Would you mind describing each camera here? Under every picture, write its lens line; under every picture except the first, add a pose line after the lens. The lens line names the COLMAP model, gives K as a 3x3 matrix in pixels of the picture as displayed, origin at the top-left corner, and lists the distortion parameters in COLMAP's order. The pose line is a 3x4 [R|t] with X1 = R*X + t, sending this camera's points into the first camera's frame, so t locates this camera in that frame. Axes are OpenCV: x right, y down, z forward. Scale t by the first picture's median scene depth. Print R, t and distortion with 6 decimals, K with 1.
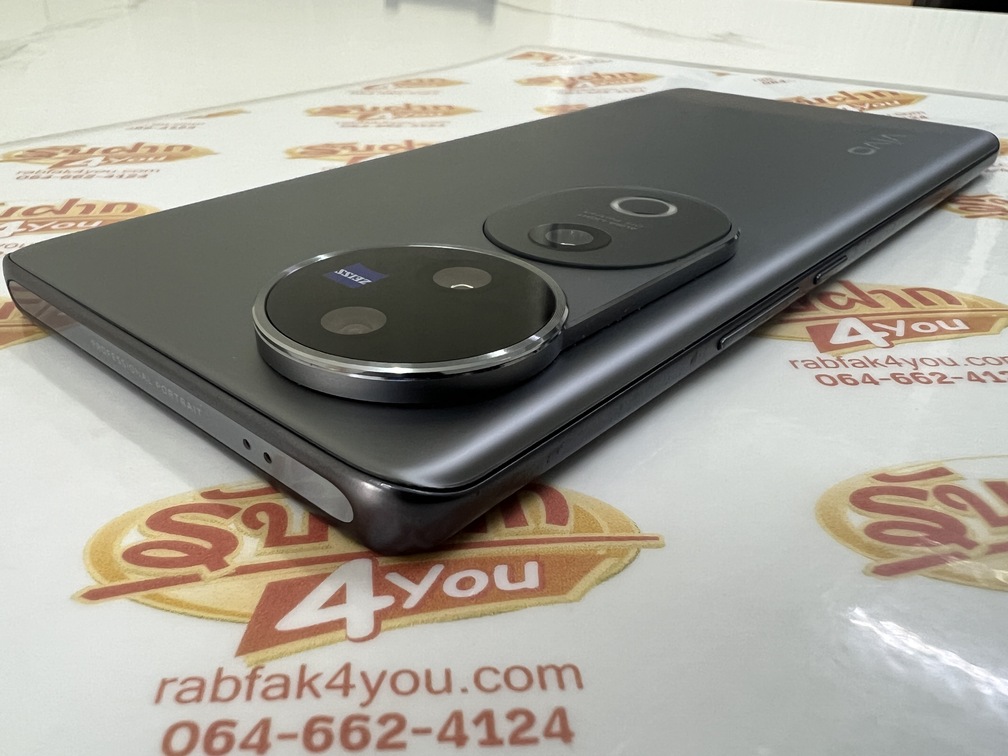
lens RADIAL K [[839.9, 0, 486.2], [0, 839.9, 383.4], [0, 0, 1]] dist [0.001749, -0.006902]
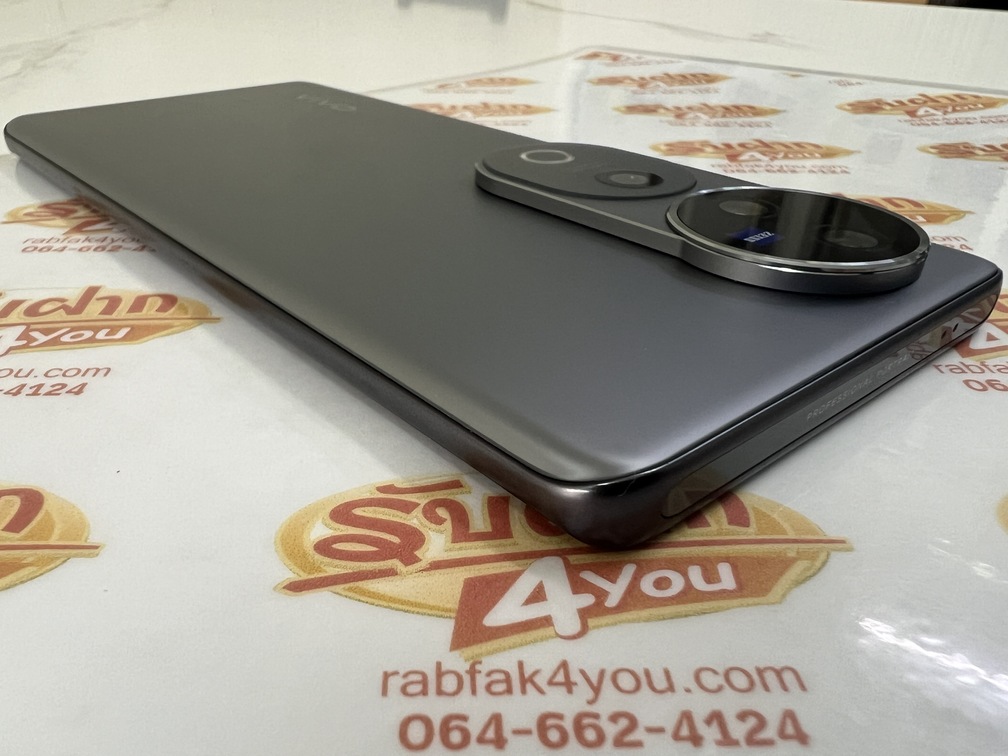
lens RADIAL K [[839.9, 0, 486.2], [0, 839.9, 383.4], [0, 0, 1]] dist [0.001749, -0.006902]
pose [[0.999635, 0.016134, -0.021655, -0.218711], [-0.016124, 0.999870, 0.000675, 0.003420], [0.021663, -0.000325, 0.999765, -0.002860]]
